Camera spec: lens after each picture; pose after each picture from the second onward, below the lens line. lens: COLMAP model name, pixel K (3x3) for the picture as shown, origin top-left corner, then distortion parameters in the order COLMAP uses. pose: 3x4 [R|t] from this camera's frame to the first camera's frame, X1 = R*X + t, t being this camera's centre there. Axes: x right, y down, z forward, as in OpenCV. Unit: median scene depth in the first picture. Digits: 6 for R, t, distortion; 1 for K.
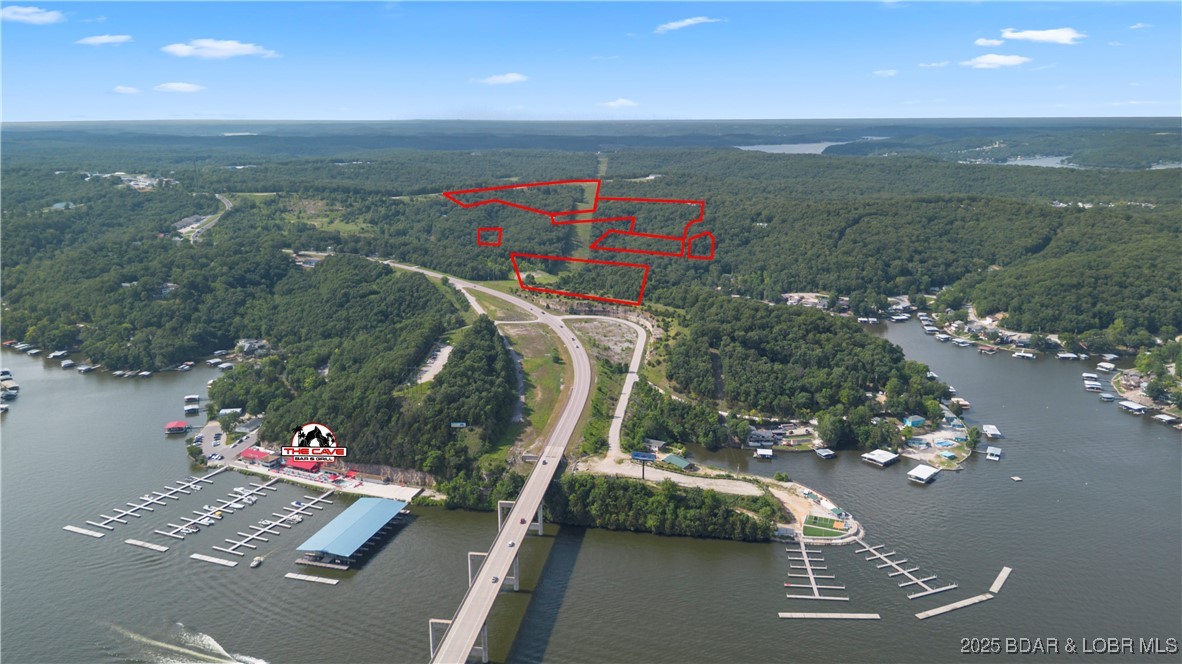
lens RADIAL K [[860.8, 0, 592.9], [0, 860.8, 335.1], [0, 0, 1]] dist [0.072372, -0.082829]
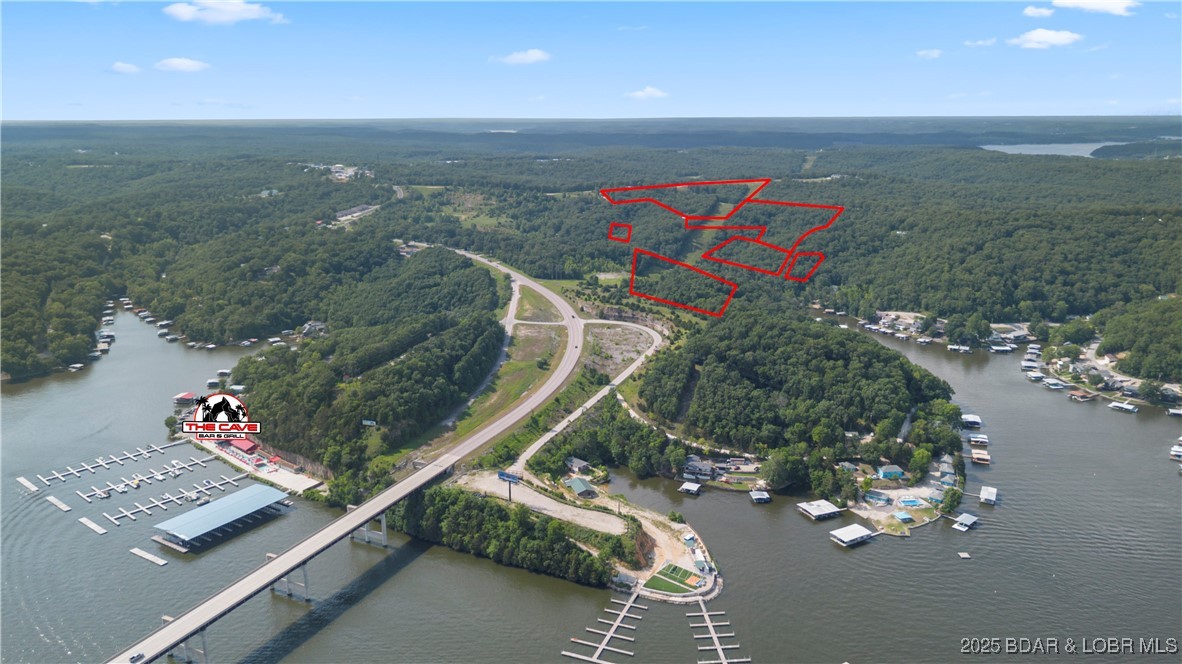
lens RADIAL K [[849.0, 0, 593.7], [0, 849.0, 340.2], [0, 0, 1]] dist [0.091408, -0.121107]
pose [[0.957285, 0.074728, -0.279324, 0.213750], [-0.071651, 0.997204, 0.021225, -0.018127], [0.280129, -0.000305, 0.959962, 0.073568]]
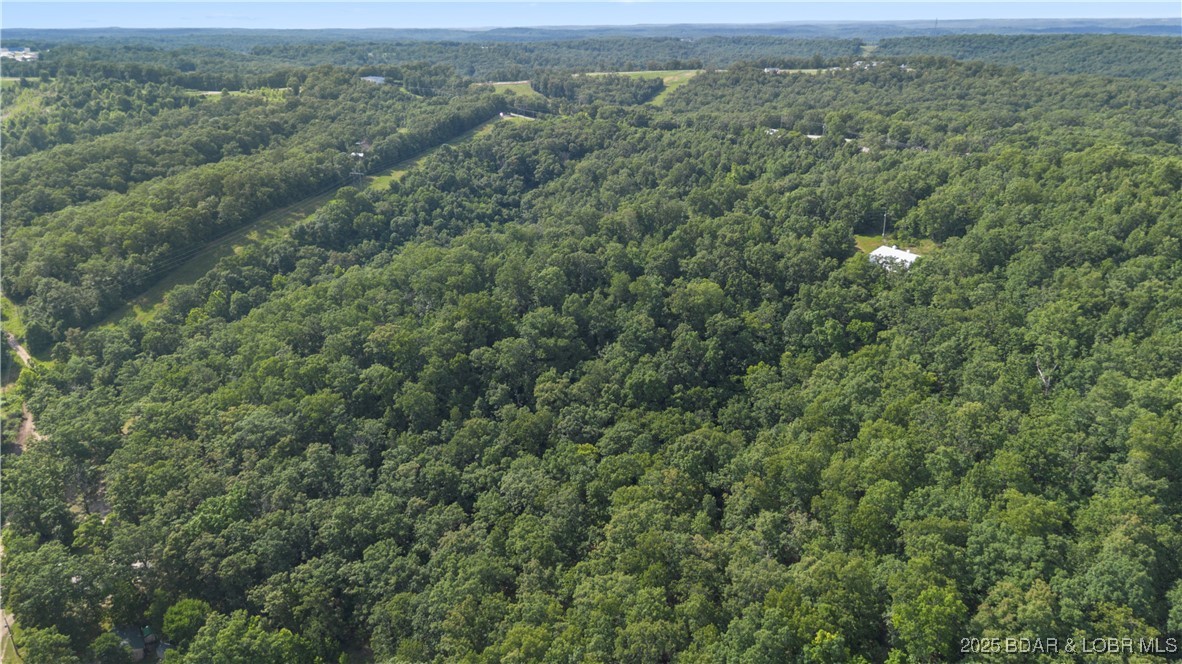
lens RADIAL K [[860.8, 0, 592.9], [0, 860.8, 335.1], [0, 0, 1]] dist [0.072372, -0.082829]
pose [[0.920132, 0.129066, -0.369729, 0.302878], [-0.091337, 0.988819, 0.117874, -0.184744], [0.380809, -0.074690, 0.921632, 1.132548]]
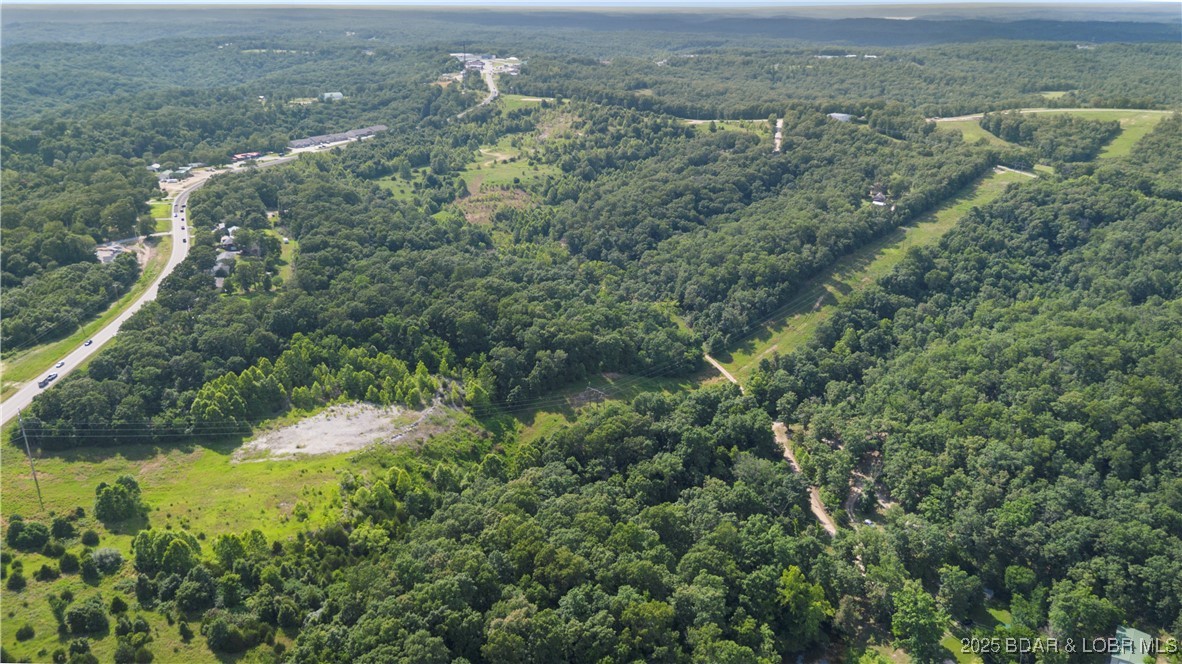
lens RADIAL K [[860.8, 0, 592.9], [0, 860.8, 335.1], [0, 0, 1]] dist [0.072372, -0.082829]
pose [[0.734534, 0.247021, -0.632012, 0.222934], [-0.169915, 0.968670, 0.181126, -0.206878], [0.656954, -0.025655, 0.753494, 0.938094]]
